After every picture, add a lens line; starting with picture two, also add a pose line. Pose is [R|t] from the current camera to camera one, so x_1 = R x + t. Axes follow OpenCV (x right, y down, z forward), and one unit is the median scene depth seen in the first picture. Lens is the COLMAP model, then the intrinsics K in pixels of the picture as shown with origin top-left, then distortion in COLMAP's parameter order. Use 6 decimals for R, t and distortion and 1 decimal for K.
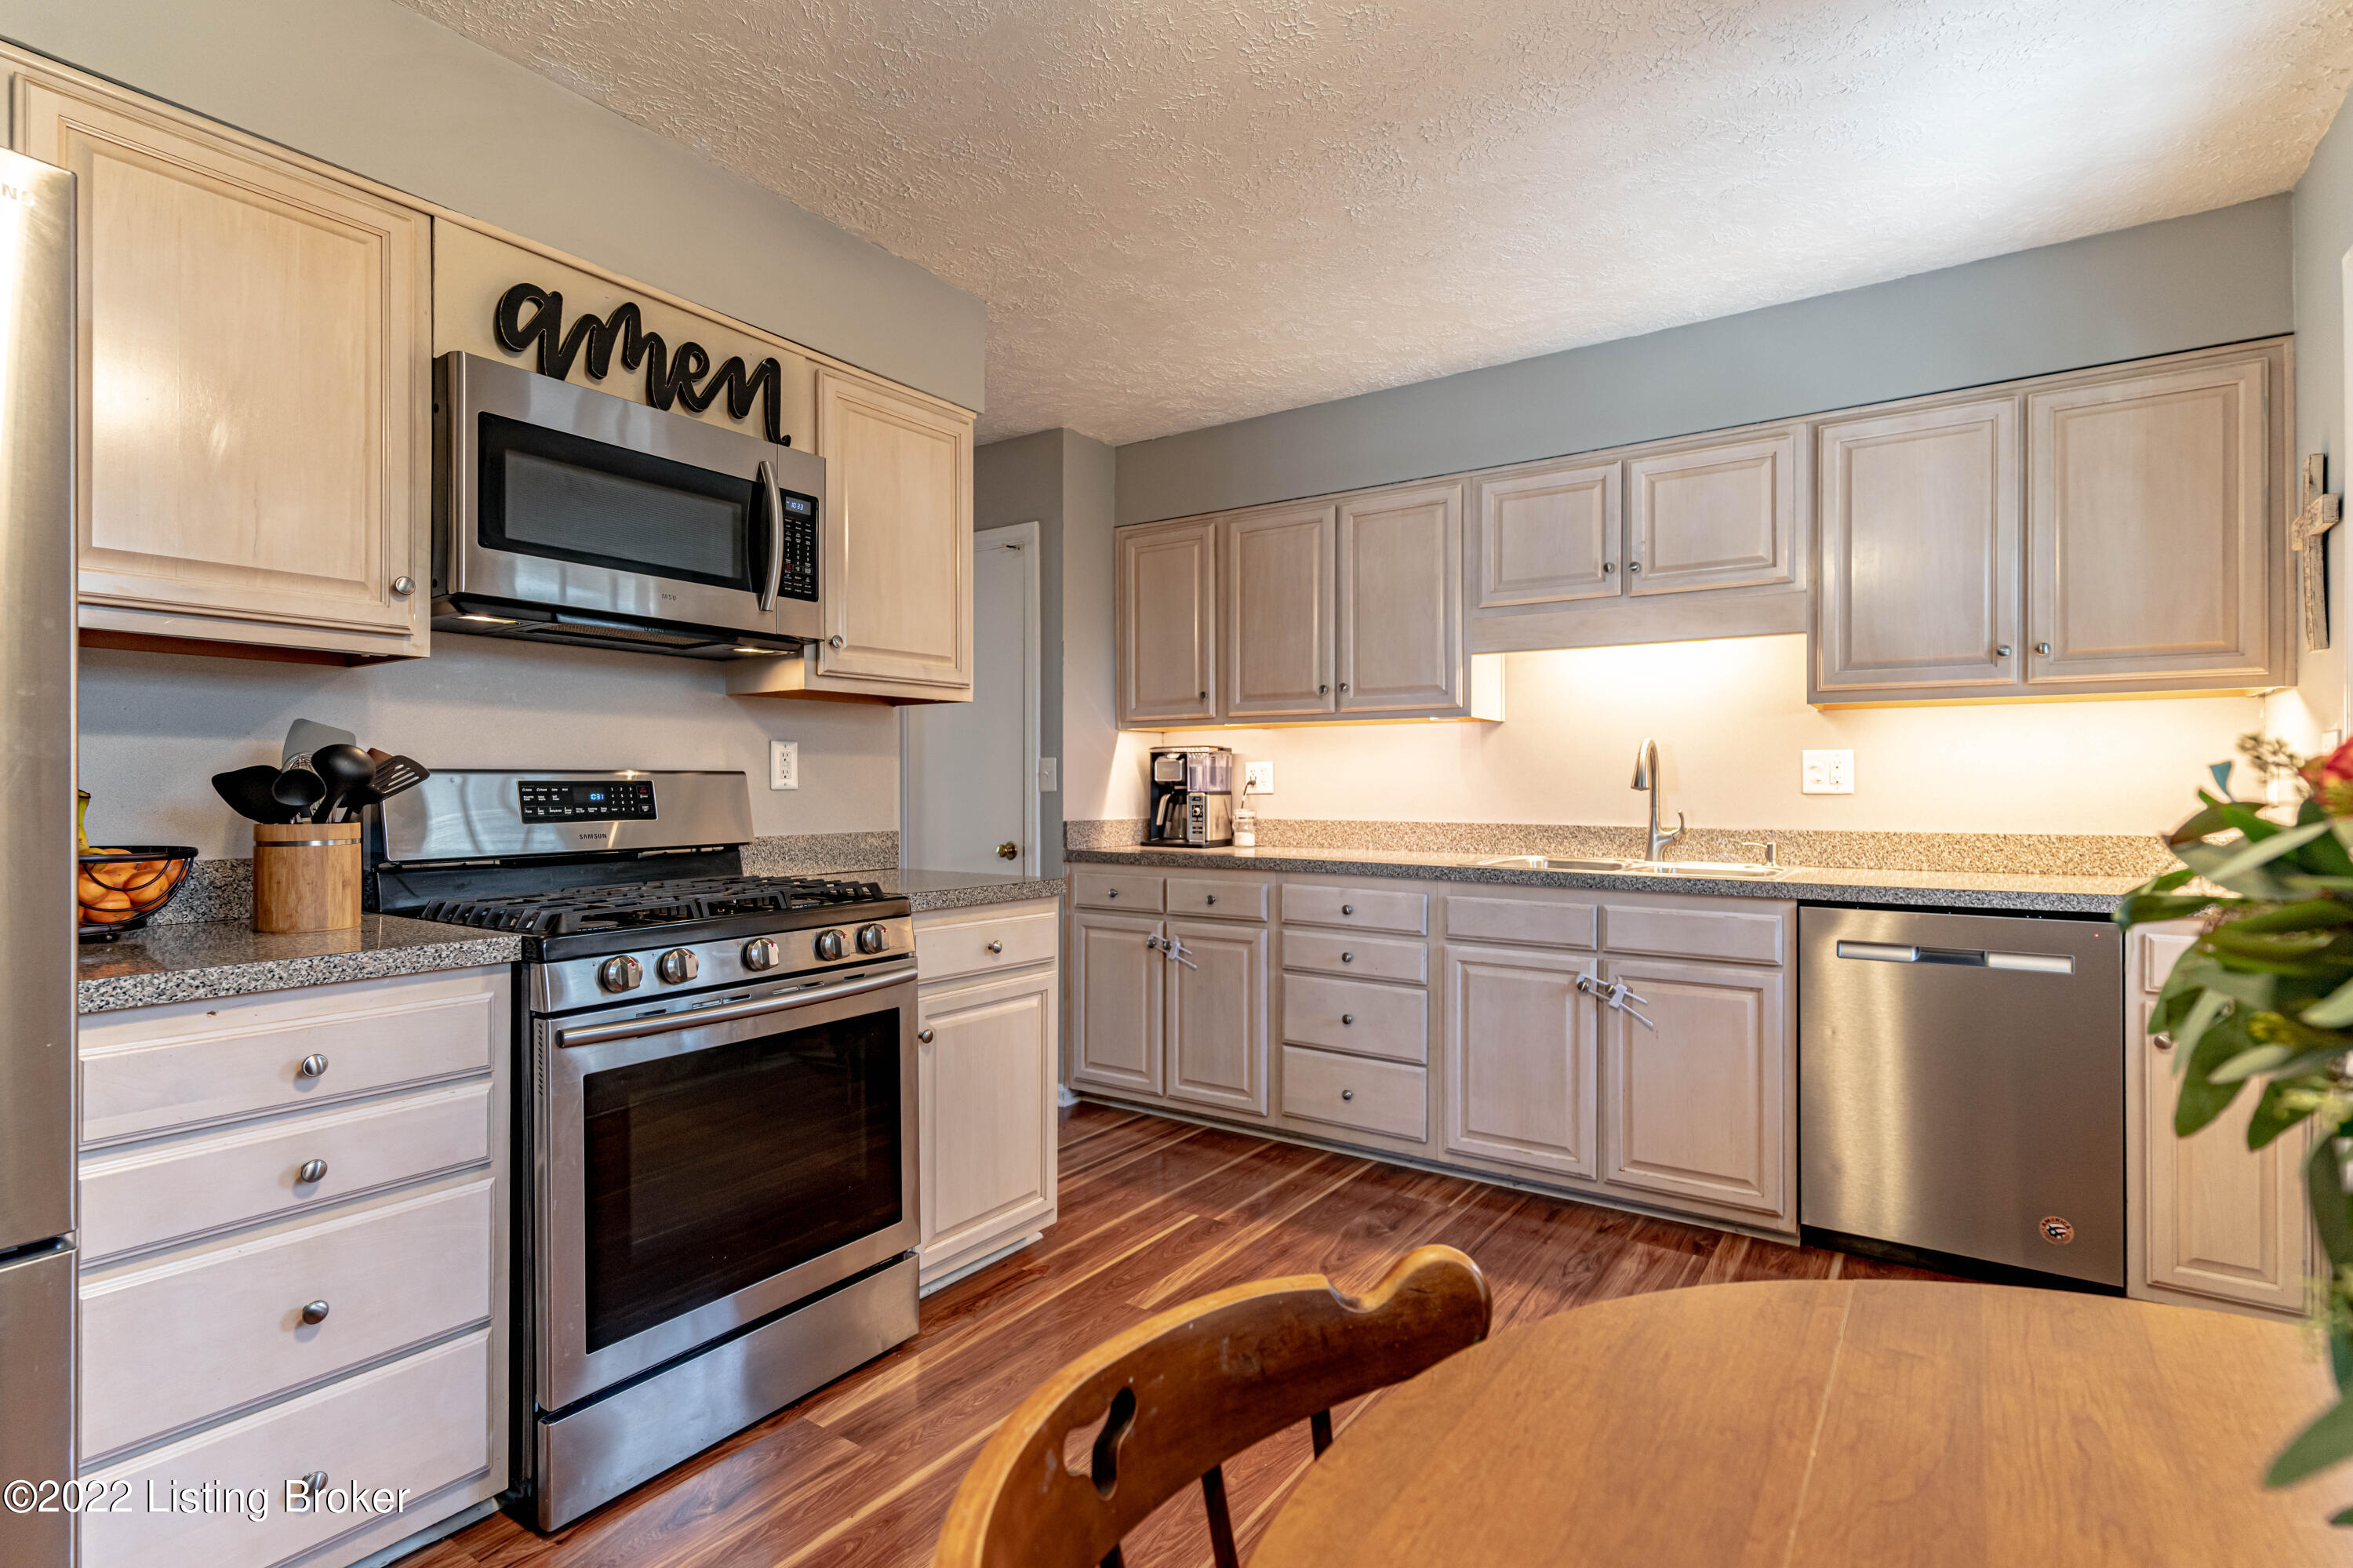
lens RADIAL K [[1116.6, 0, 1176.5], [0, 1116.6, 784.0], [0, 0, 1]] dist [-0.000287, 0.000798]
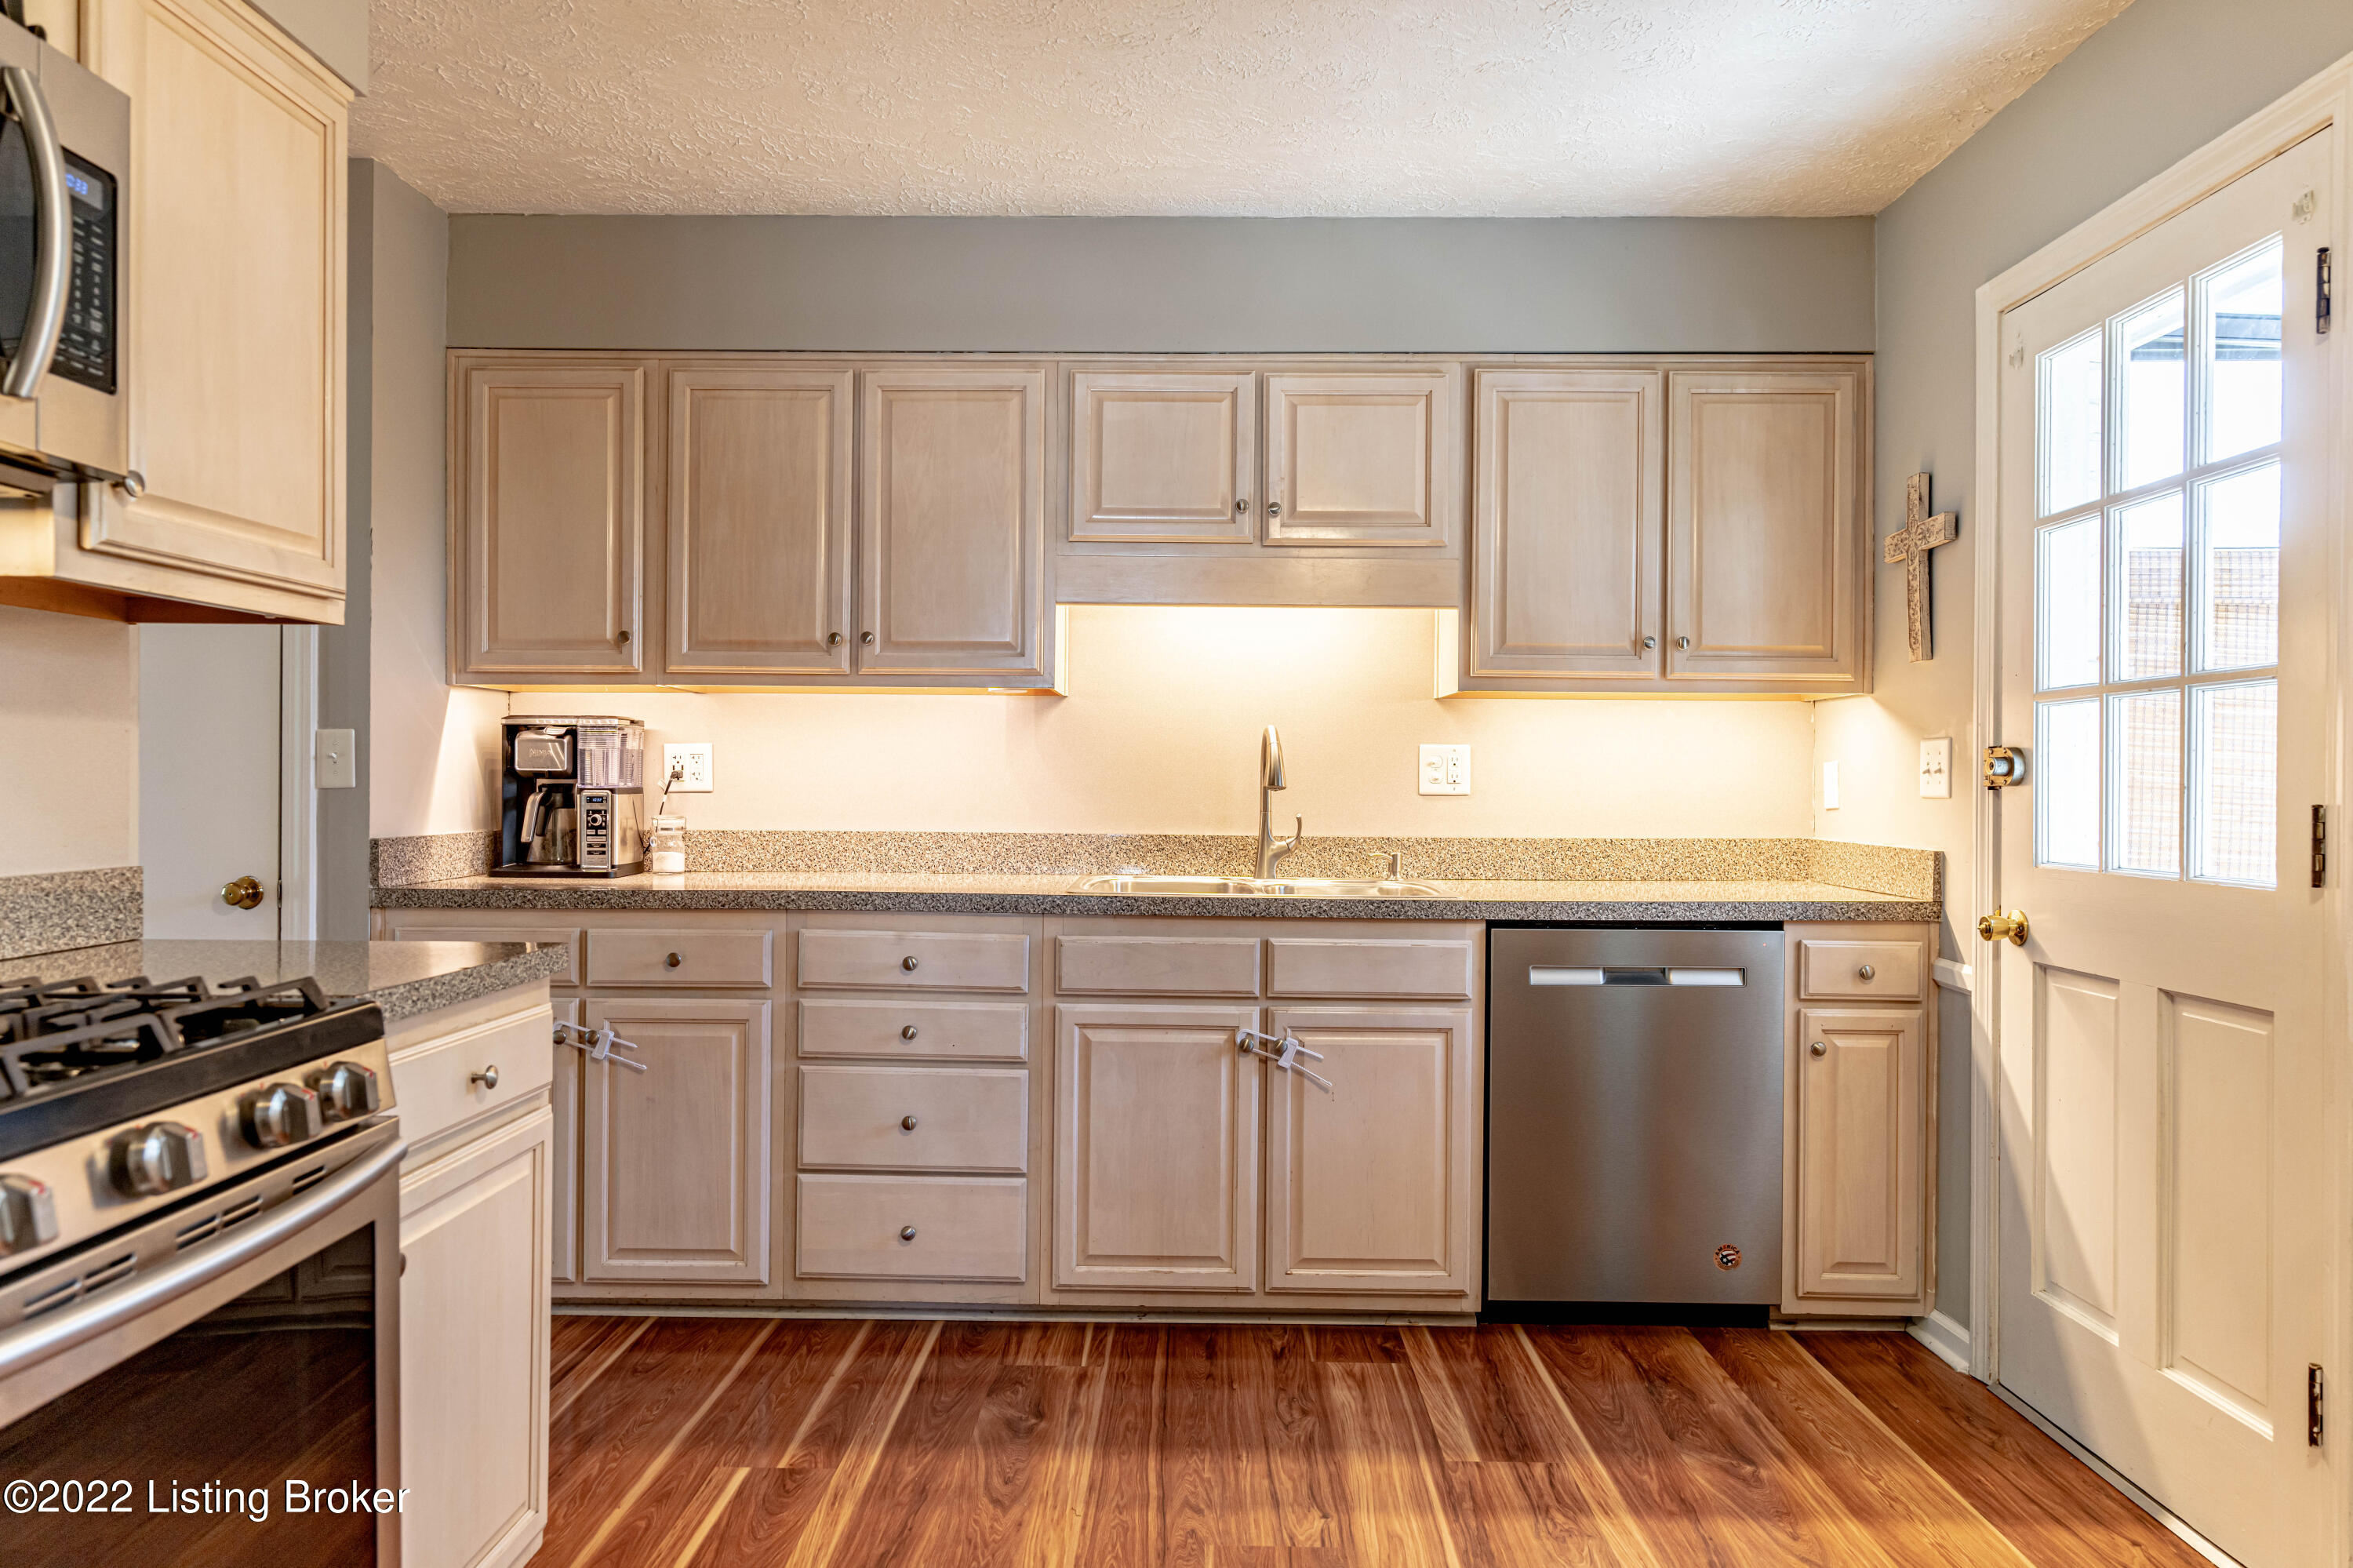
lens RADIAL K [[1456.4, 0, 1176.5], [0, 1456.4, 784.0], [0, 0, 1]] dist [0.001001, -0.001623]
pose [[0.833466, 0.005018, 0.552548, -0.213249], [-0.008950, 0.999950, 0.004418, -0.002963], [-0.552498, -0.008628, 0.833469, 0.171159]]
